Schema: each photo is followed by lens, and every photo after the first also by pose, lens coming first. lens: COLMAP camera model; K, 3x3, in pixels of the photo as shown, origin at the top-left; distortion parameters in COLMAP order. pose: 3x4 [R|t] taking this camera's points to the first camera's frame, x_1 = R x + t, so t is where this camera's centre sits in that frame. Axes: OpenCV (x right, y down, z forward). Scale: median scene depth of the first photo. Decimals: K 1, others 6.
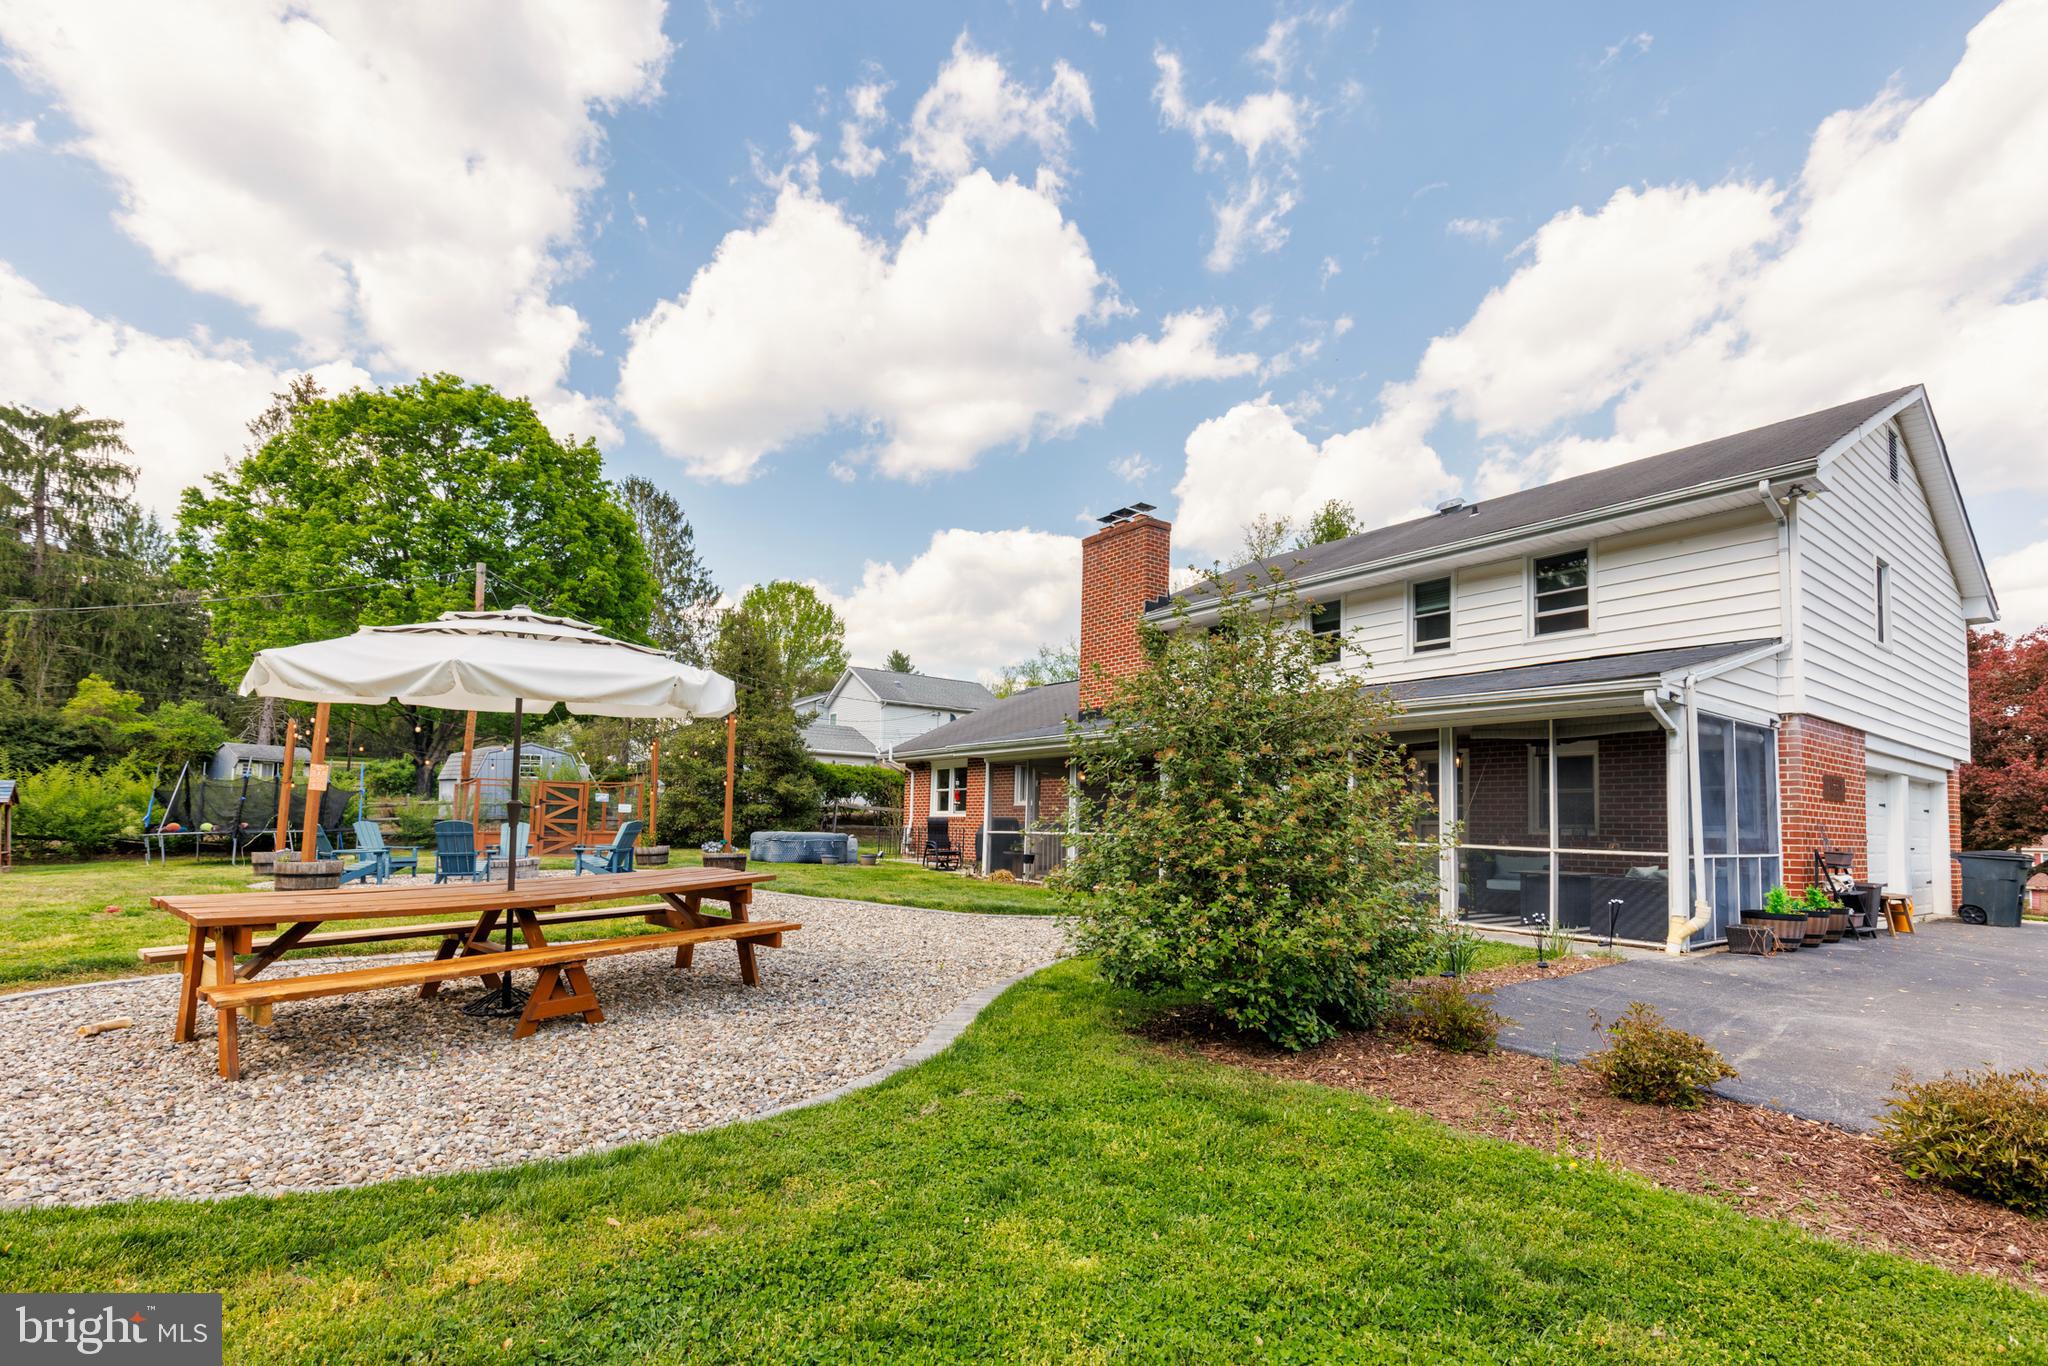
lens RADIAL K [[985.1, 0, 1036.1], [0, 985.1, 673.0], [0, 0, 1]] dist [-0.004535, 0.003335]
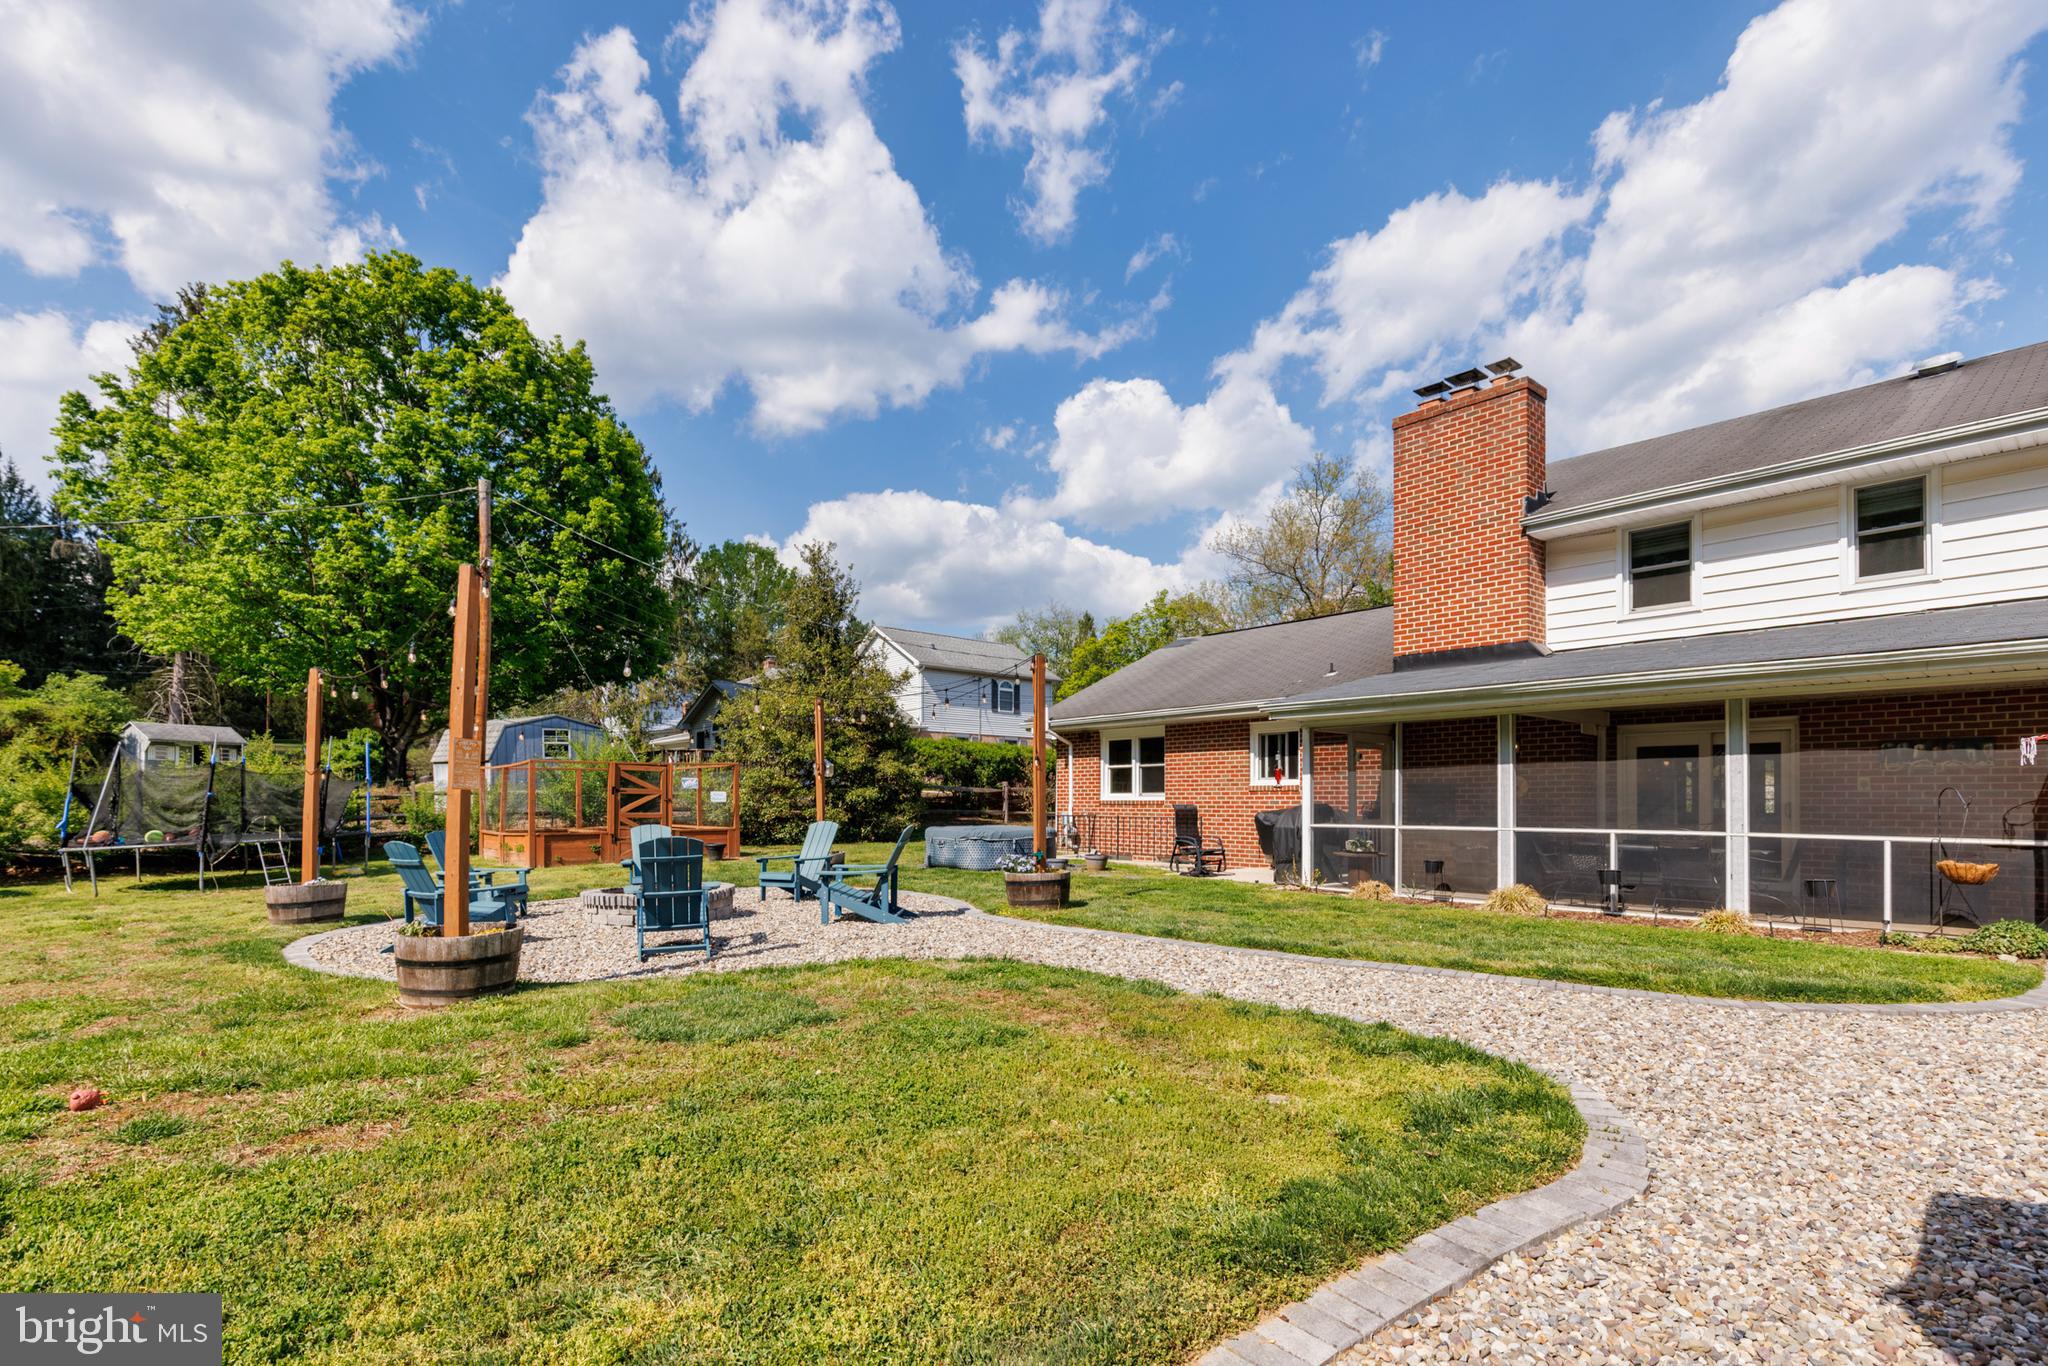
lens RADIAL K [[985.1, 0, 1001.0], [0, 985.1, 713.5], [0, 0, 1]] dist [-0.004535, 0.003335]
pose [[0.998627, -0.012245, 0.050924, -0.180905], [0.008791, 0.997681, 0.067491, 0.018320], [-0.051632, -0.066951, 0.996419, 0.182327]]
